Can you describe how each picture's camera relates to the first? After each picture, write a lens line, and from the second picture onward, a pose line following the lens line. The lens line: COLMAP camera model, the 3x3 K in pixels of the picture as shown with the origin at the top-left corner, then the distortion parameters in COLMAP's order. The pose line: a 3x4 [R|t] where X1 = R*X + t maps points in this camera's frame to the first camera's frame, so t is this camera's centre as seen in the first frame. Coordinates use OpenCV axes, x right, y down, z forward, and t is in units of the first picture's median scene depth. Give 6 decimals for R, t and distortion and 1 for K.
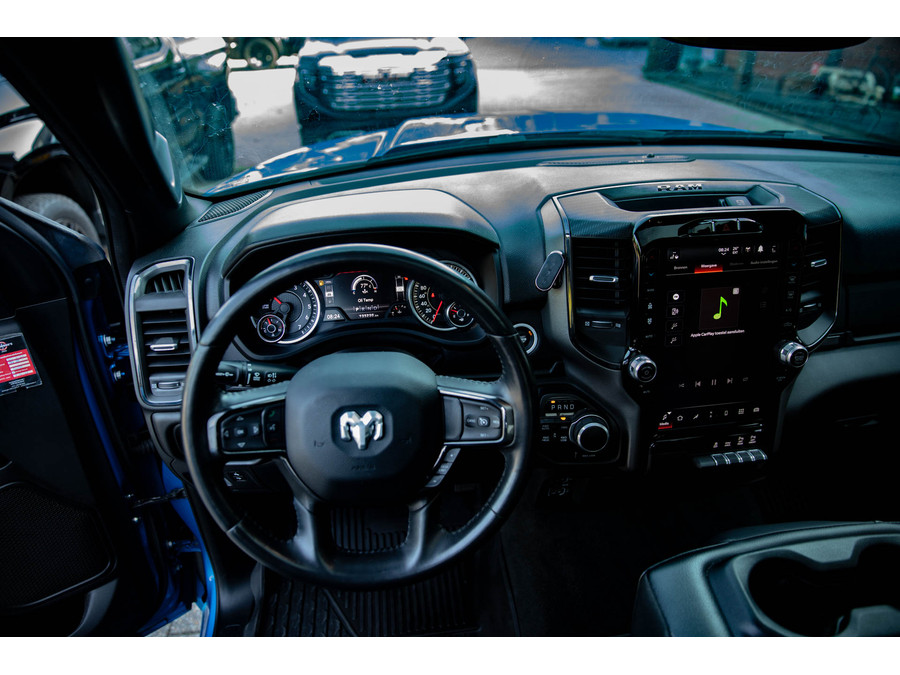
lens RADIAL K [[597.2, 0, 449.6], [0, 597.2, 340.3], [0, 0, 1]] dist [-0.099577, 0.055826]
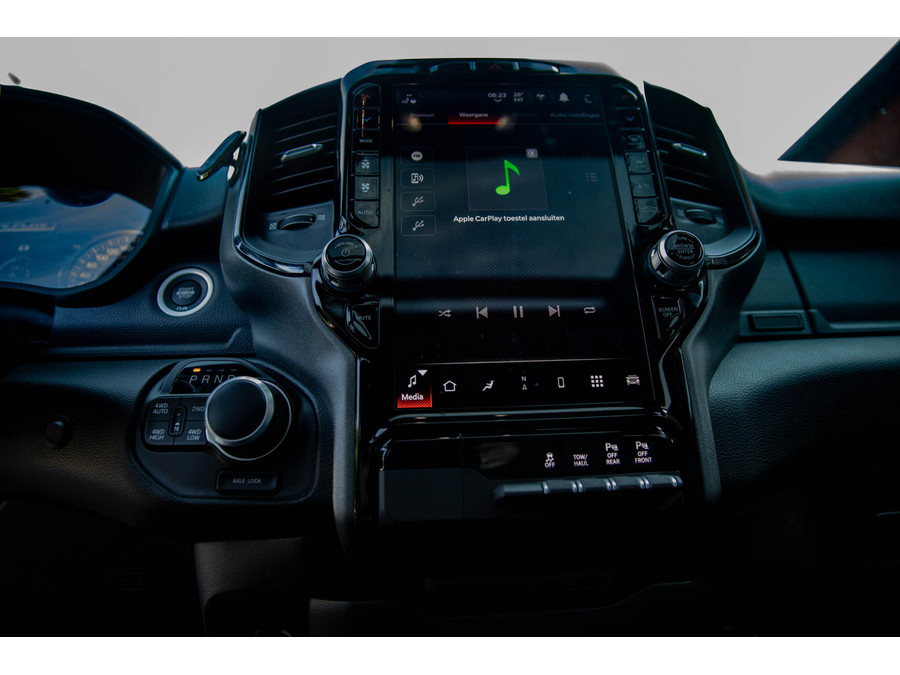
lens RADIAL K [[597.2, 0, 449.3], [0, 597.2, 332.8], [0, 0, 1]] dist [-0.099577, 0.055826]
pose [[0.997683, -0.010176, -0.067275, 0.413478], [-0.033775, 0.784261, -0.619511, 0.371441], [0.059065, 0.620348, 0.782100, 0.610814]]
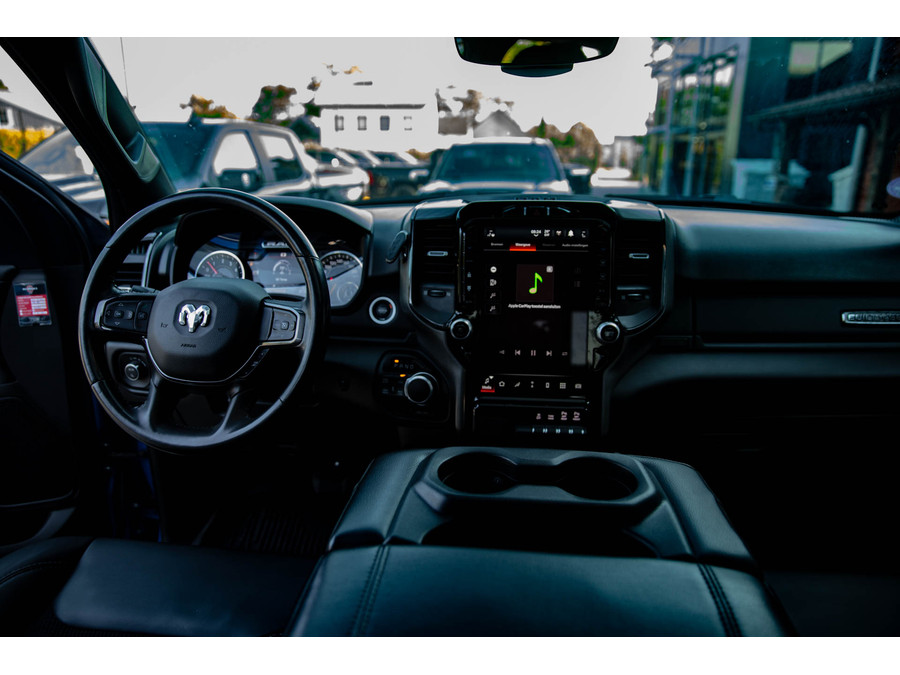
lens RADIAL K [[597.2, 0, 445.3], [0, 597.2, 341.3], [0, 0, 1]] dist [-0.099577, 0.055826]
pose [[0.972503, 0.085653, -0.216569, 0.513065], [-0.134467, 0.965761, -0.221864, 0.310638], [0.190151, 0.244885, 0.950723, -0.098231]]
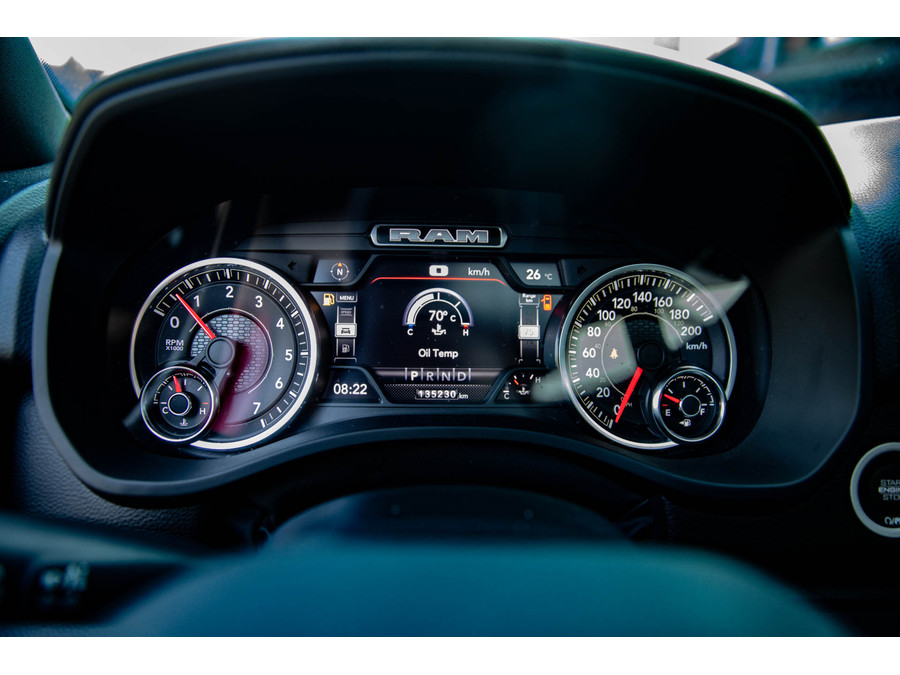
lens RADIAL K [[597.2, 0, 451.5], [0, 597.2, 346.1], [0, 0, 1]] dist [-0.099577, 0.055826]
pose [[0.996392, 0.072932, -0.043404, -0.124784], [-0.079817, 0.979083, -0.187150, -0.000899], [0.028847, 0.189939, 0.981372, 0.668587]]
